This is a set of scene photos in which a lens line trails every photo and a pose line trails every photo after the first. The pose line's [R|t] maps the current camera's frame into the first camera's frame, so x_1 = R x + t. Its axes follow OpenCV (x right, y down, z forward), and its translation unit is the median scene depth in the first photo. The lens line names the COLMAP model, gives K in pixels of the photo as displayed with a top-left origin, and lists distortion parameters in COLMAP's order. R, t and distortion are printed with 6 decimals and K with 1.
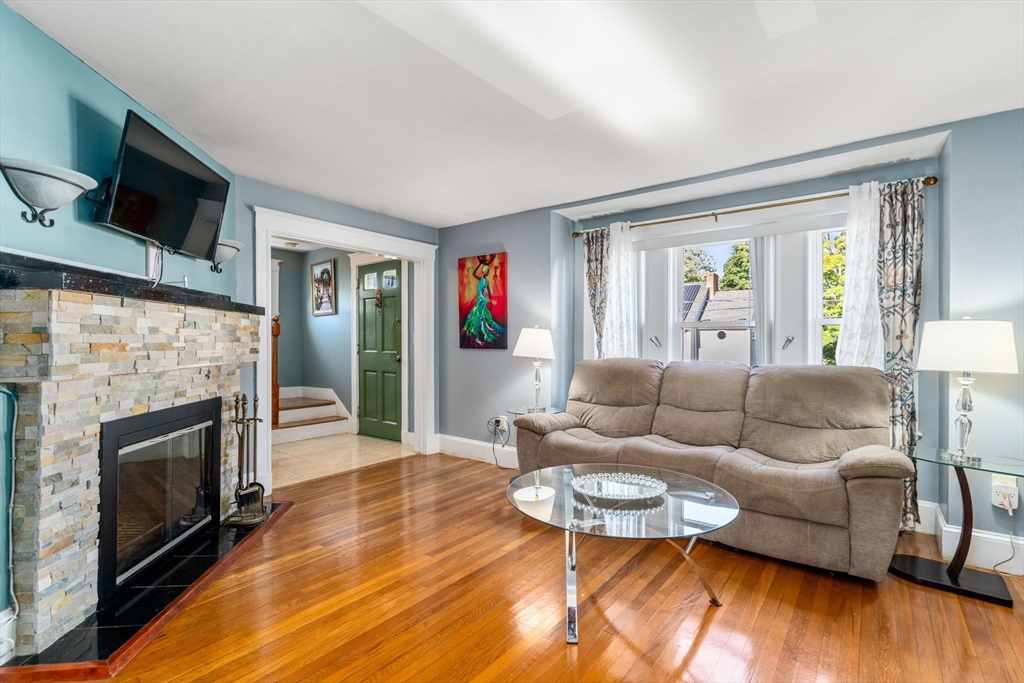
lens RADIAL K [[468.4, 0, 504.4], [0, 468.4, 344.9], [0, 0, 1]] dist [-0.003963, 0.001150]
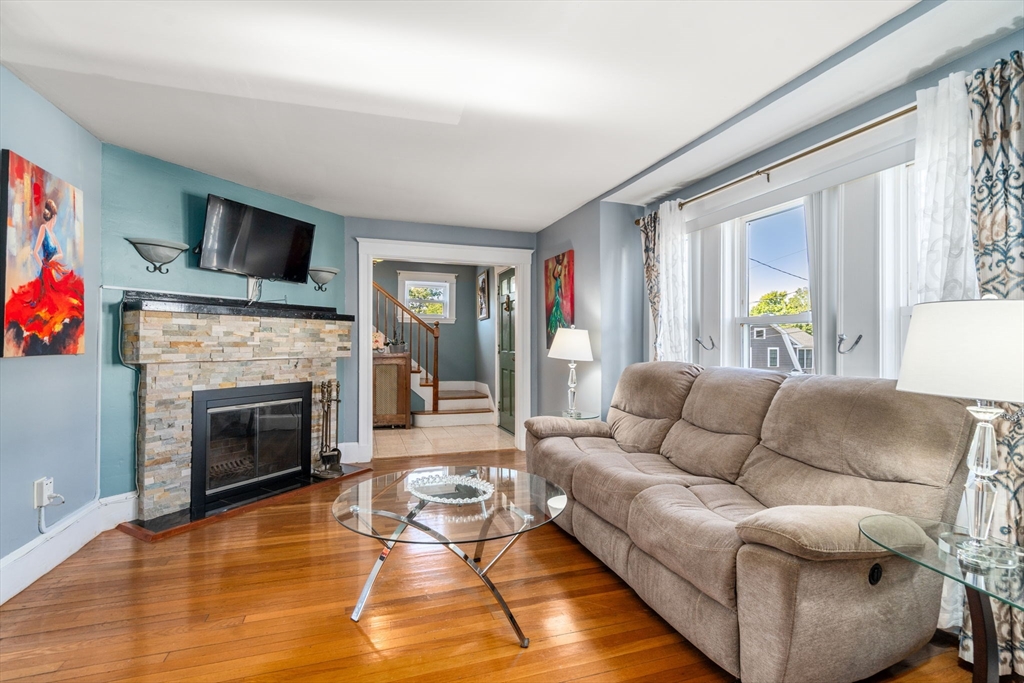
lens RADIAL K [[468.4, 0, 503.7], [0, 468.4, 343.3], [0, 0, 1]] dist [-0.003963, 0.001150]
pose [[0.826891, 0.002533, -0.562357, 0.647527], [-0.006890, 0.999960, -0.005627, 0.002297], [0.562321, 0.008528, 0.826875, 0.185645]]
